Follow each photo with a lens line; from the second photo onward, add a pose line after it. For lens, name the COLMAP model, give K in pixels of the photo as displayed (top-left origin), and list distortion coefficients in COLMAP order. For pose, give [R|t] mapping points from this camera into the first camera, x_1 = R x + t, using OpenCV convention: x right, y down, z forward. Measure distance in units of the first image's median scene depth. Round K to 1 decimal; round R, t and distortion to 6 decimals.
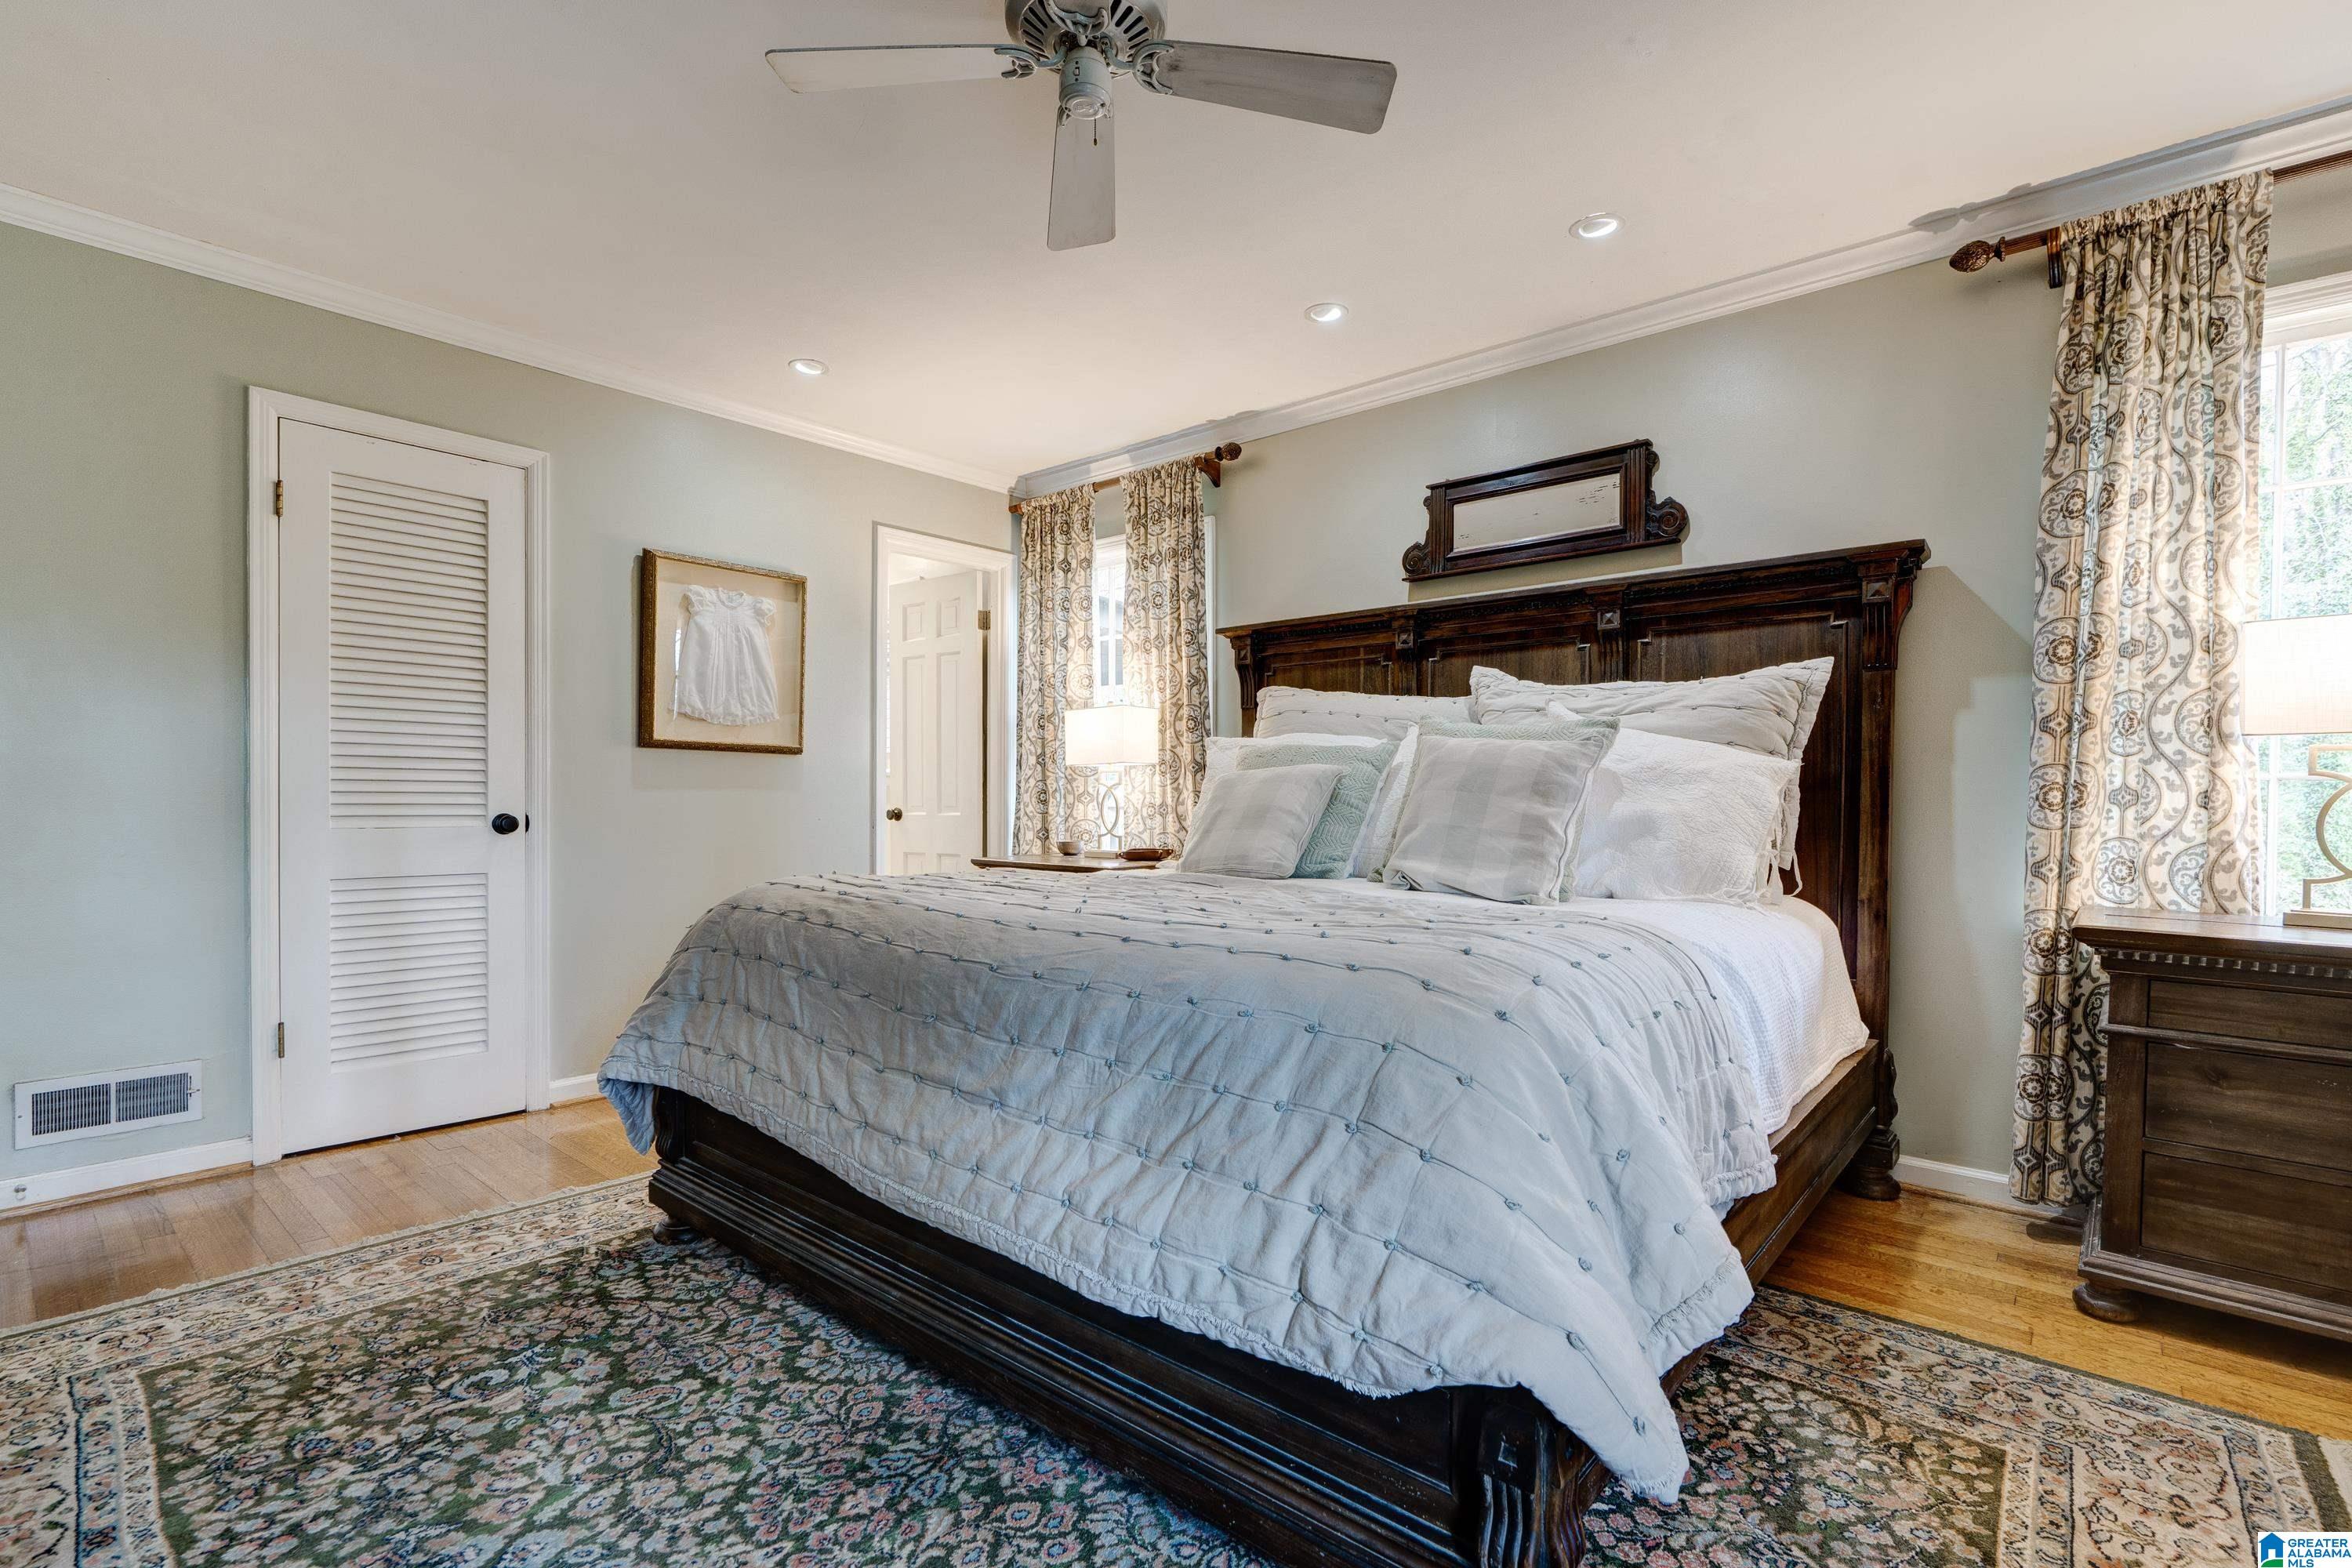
lens RADIAL K [[1078.5, 0, 1175.5], [0, 1078.5, 824.9], [0, 0, 1]] dist [-0.004572, -0.000409]
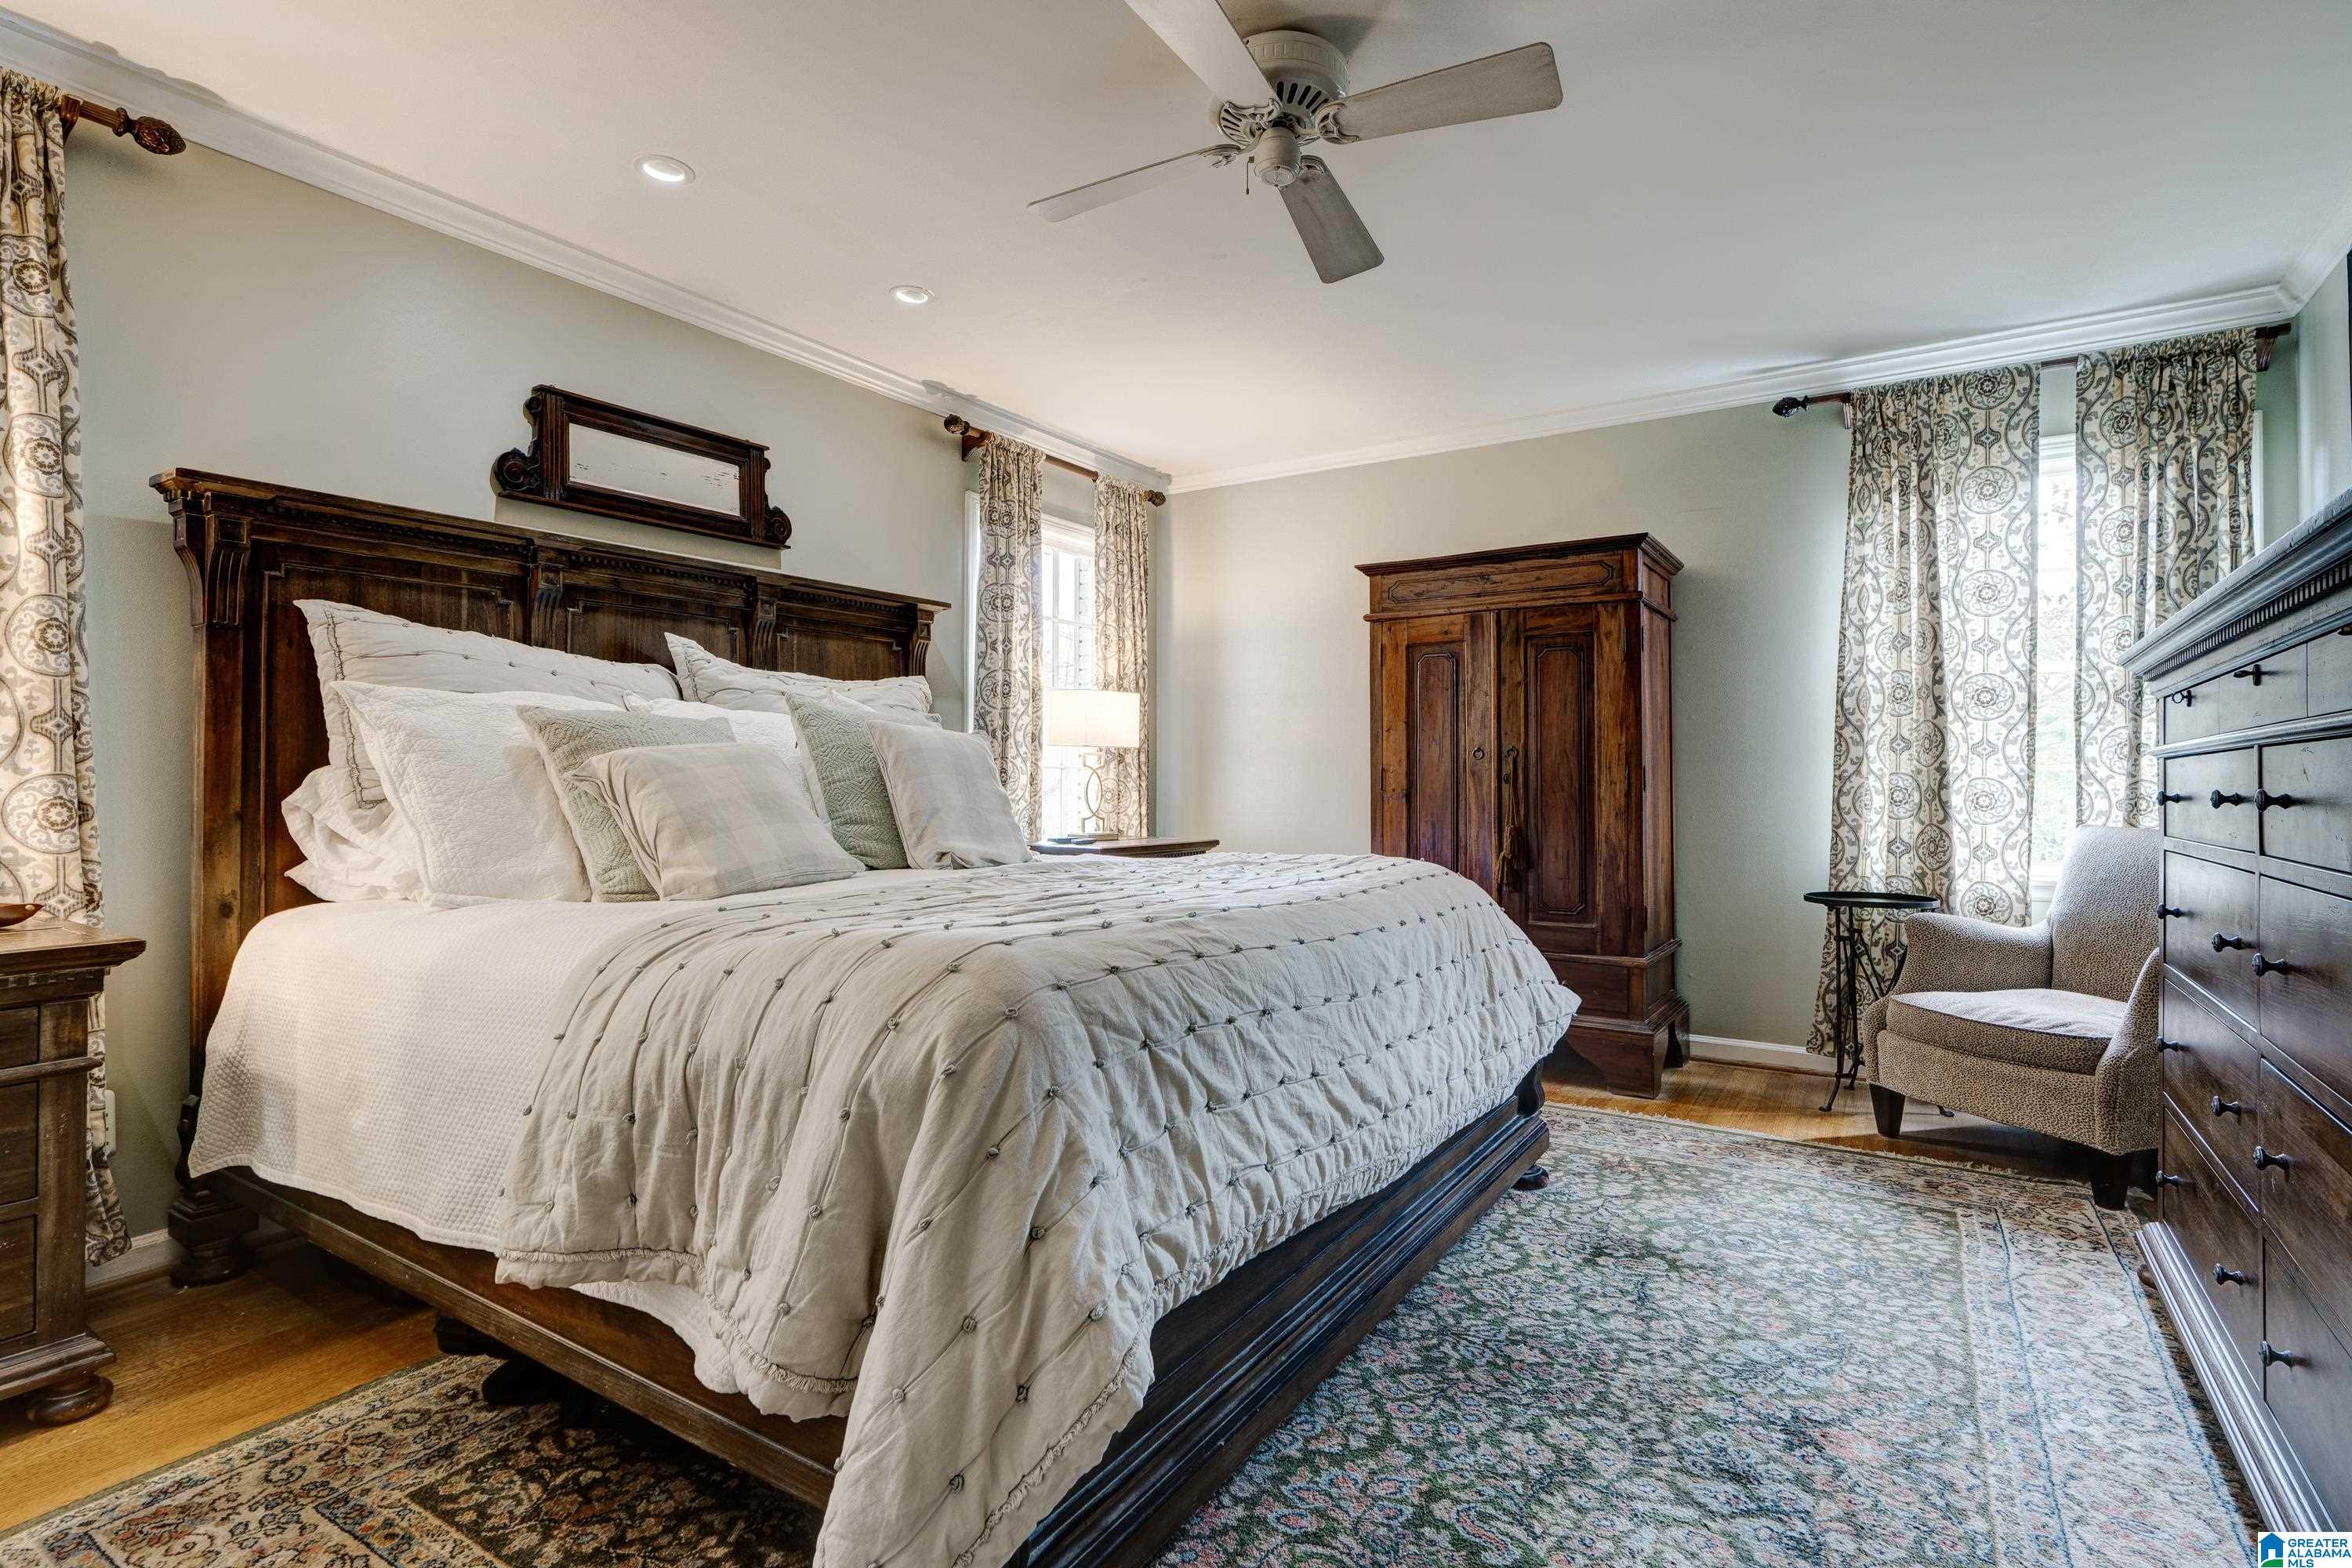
lens RADIAL K [[1152.6, 0, 1176.7], [0, 1152.6, 767.8], [0, 0, 1]] dist [-0.001179, 0.000185]
pose [[-0.146956, 0.002089, 0.989141, -1.125610], [0.028841, 0.999582, 0.002174, -0.042454], [-0.988722, 0.028848, -0.146955, 1.149854]]
